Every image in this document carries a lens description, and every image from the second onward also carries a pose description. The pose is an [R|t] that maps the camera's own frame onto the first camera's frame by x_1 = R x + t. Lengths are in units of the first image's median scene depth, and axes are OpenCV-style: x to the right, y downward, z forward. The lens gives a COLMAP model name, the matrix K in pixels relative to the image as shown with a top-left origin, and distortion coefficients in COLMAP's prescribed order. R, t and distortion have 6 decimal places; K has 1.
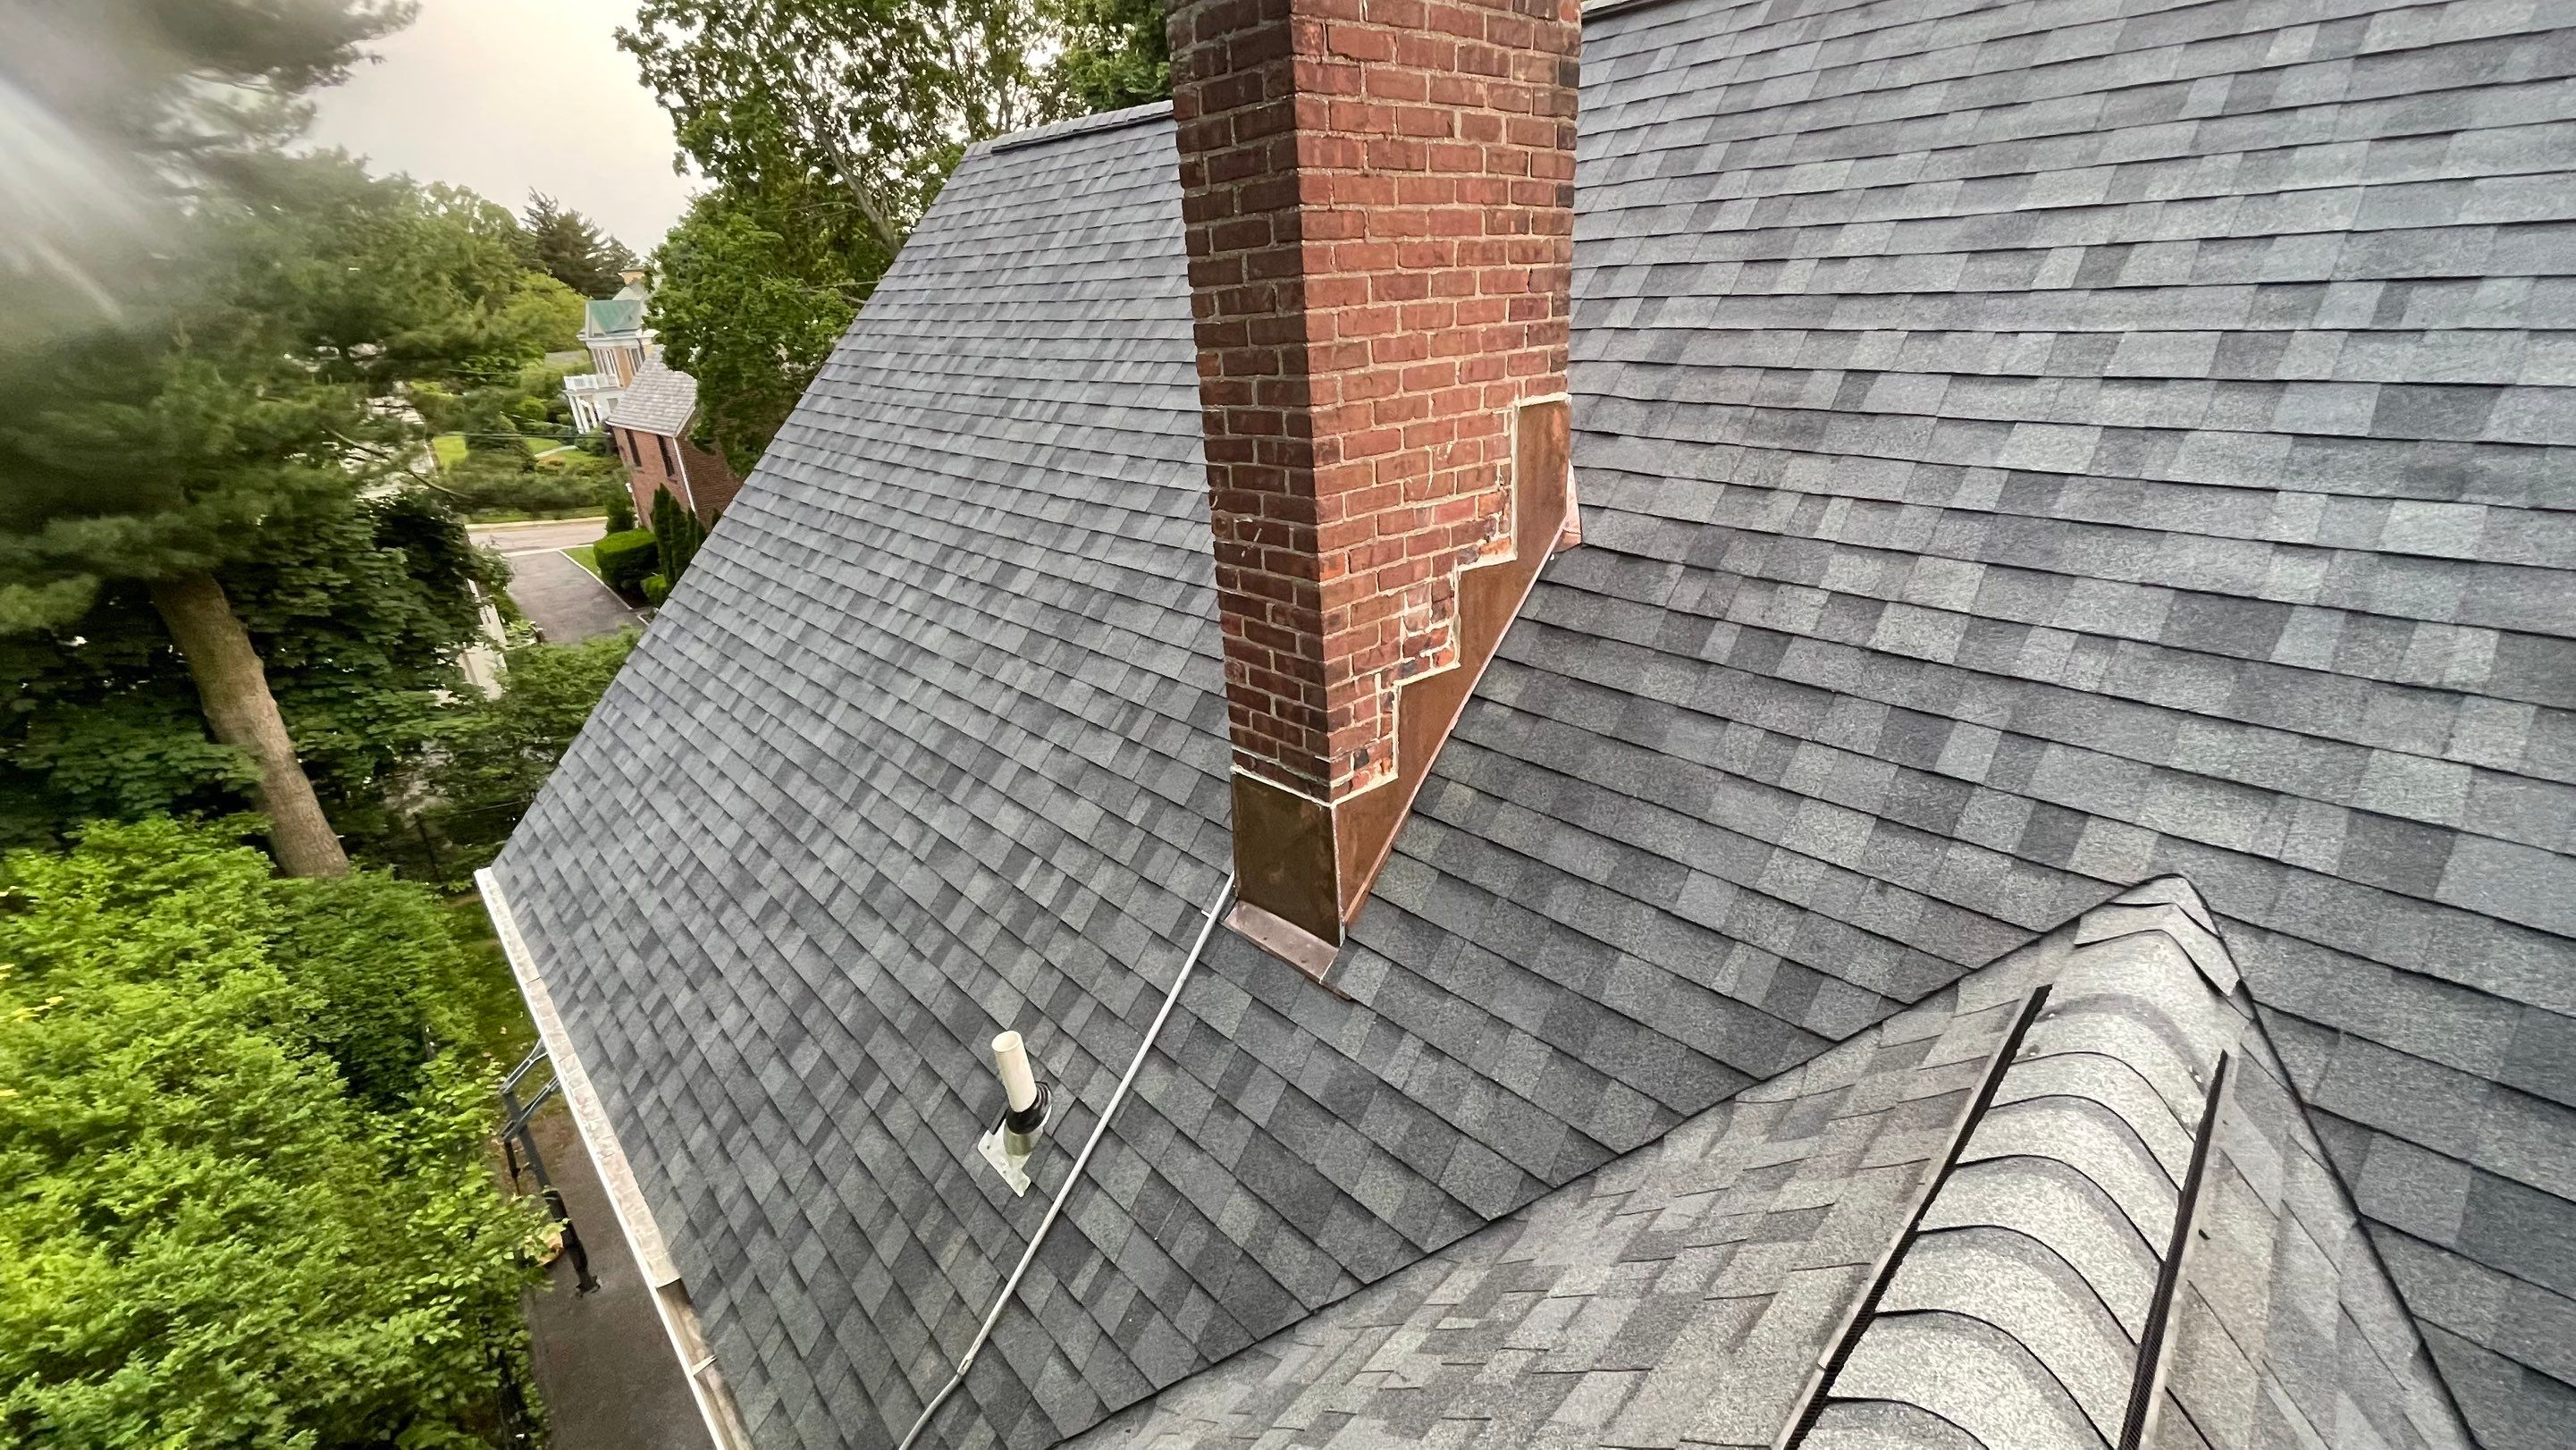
lens RADIAL K [[1008.8, 0, 1288.0], [0, 1008.8, 725.0], [0, 0, 1]] dist [0.001011, 0.000136]
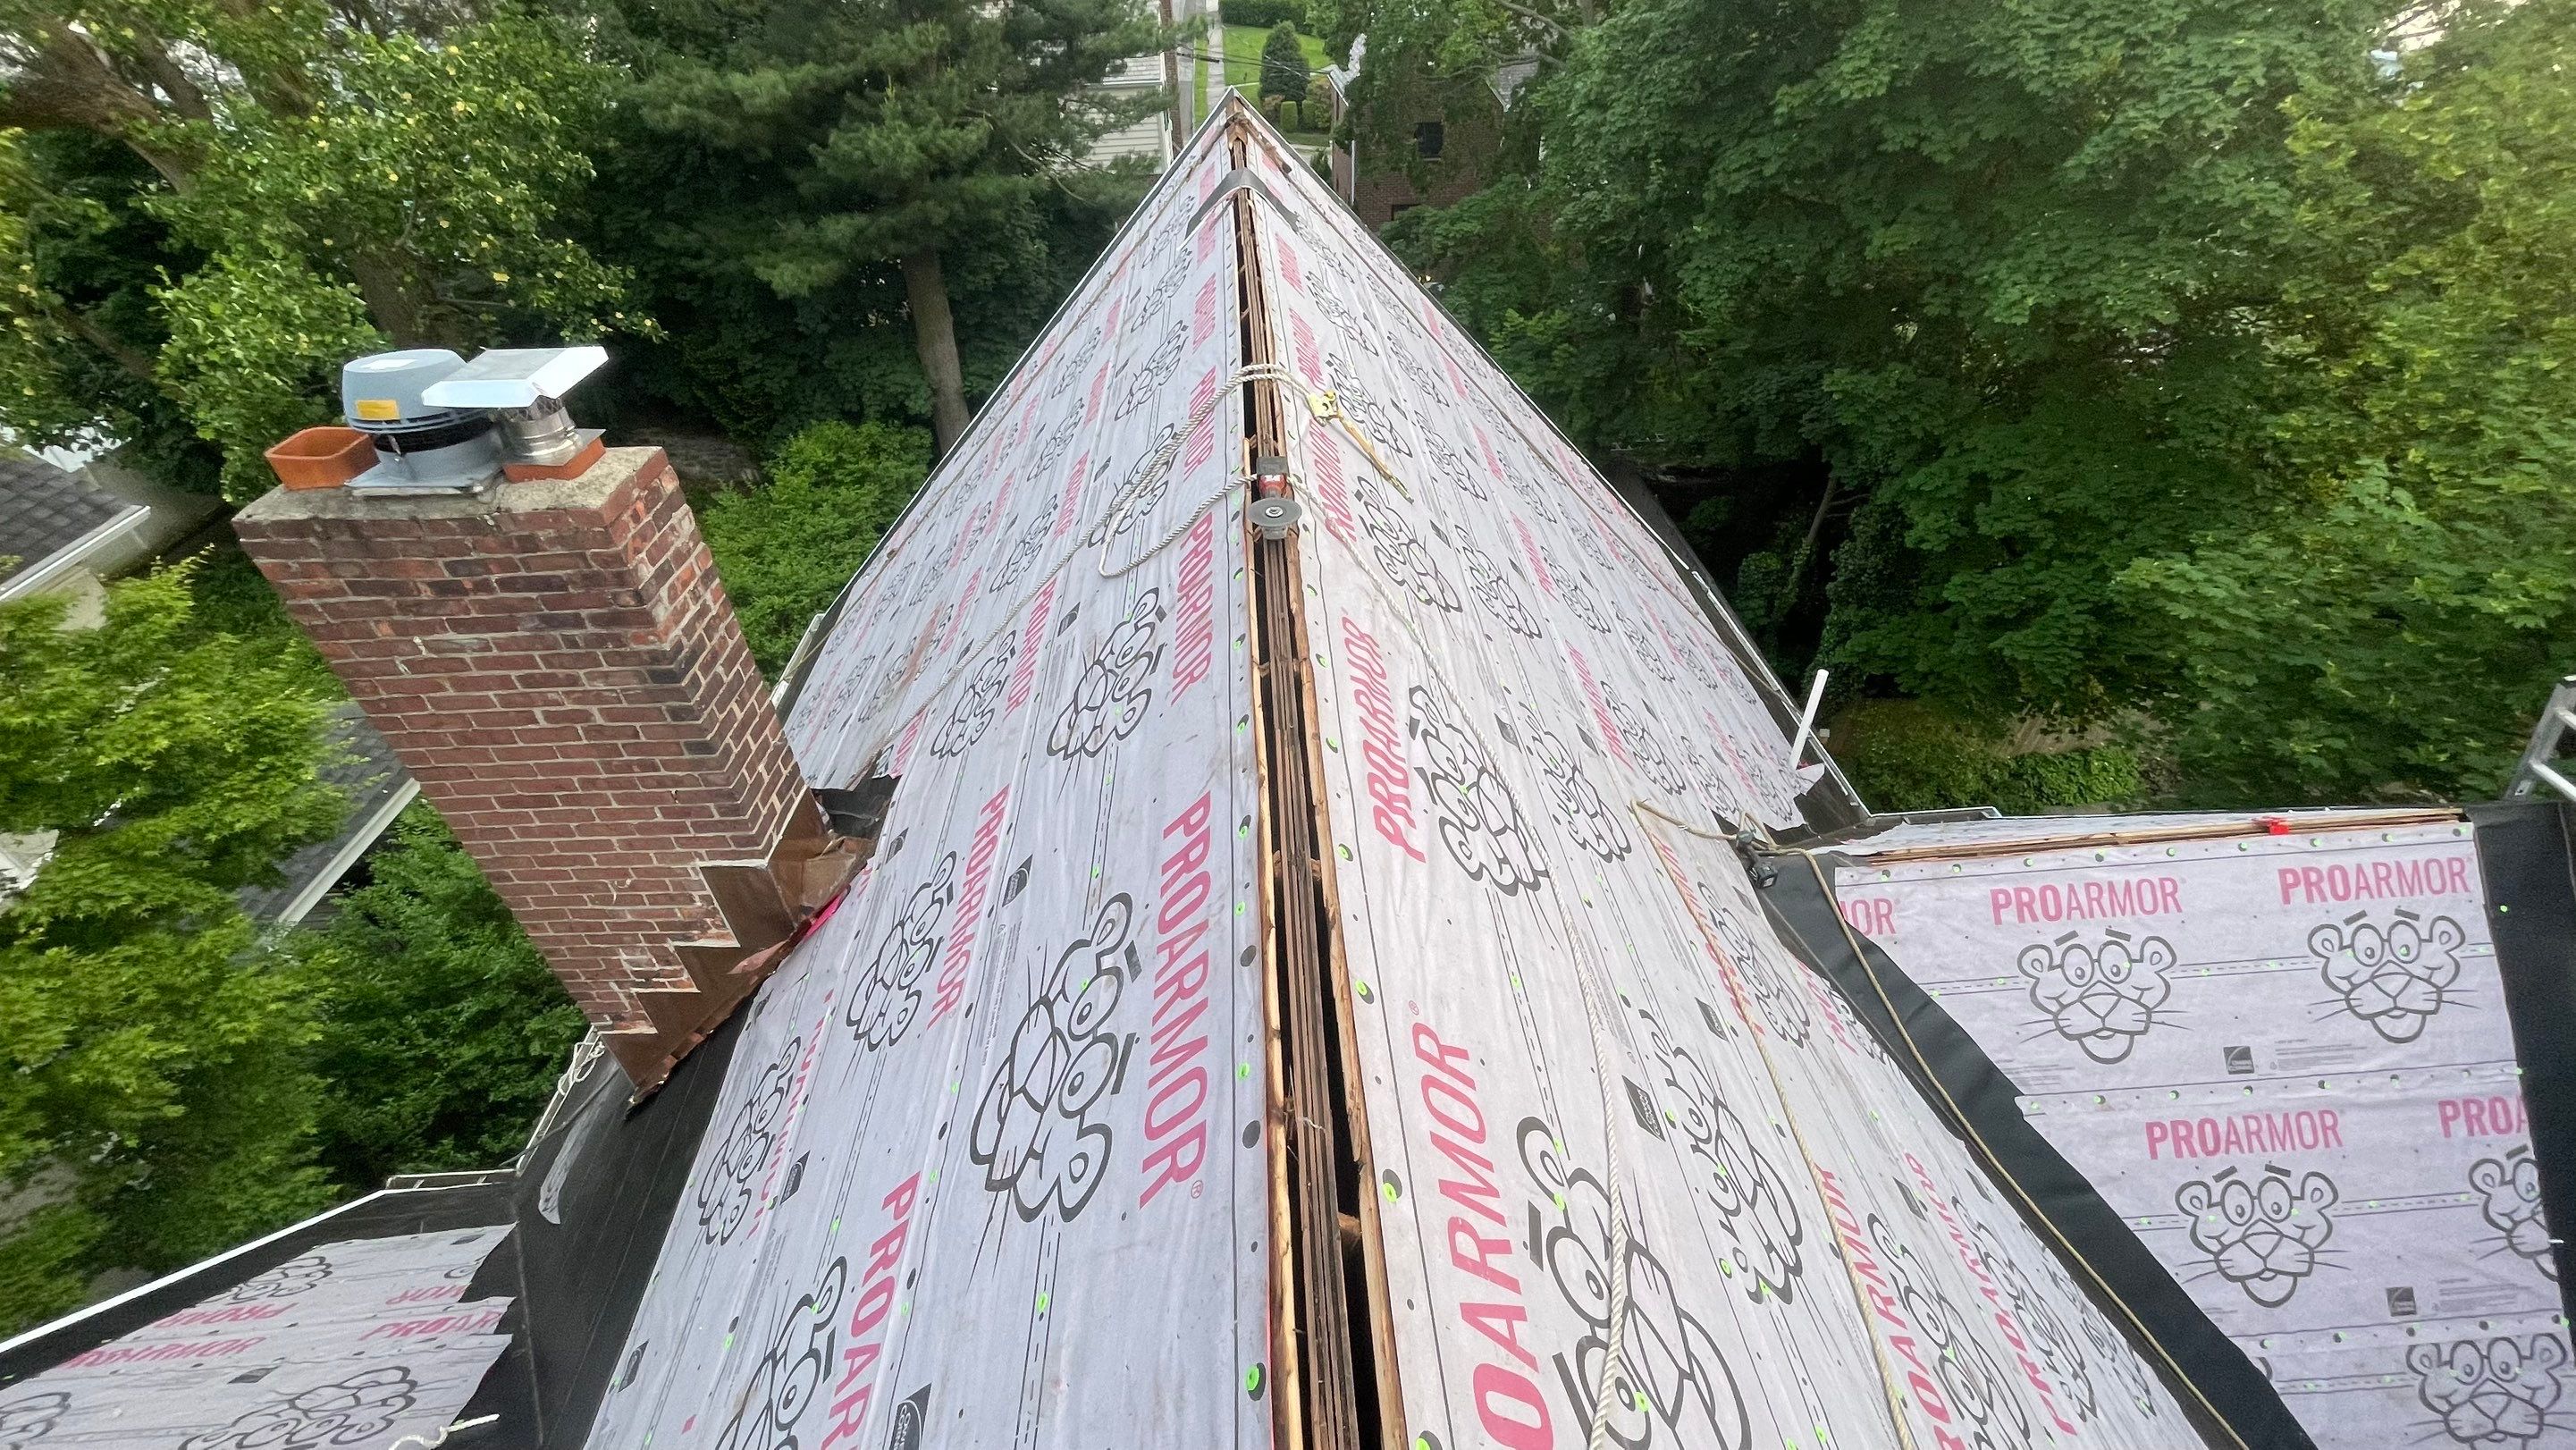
lens RADIAL K [[1008.8, 0, 1288.0], [0, 1008.8, 725.0], [0, 0, 1]] dist [0.001011, 0.000136]
pose [[0.765214, 0.432998, -0.476404, 1.302741], [-0.272205, 0.888228, 0.370076, -1.126932], [0.583397, -0.153508, 0.797548, 0.438736]]
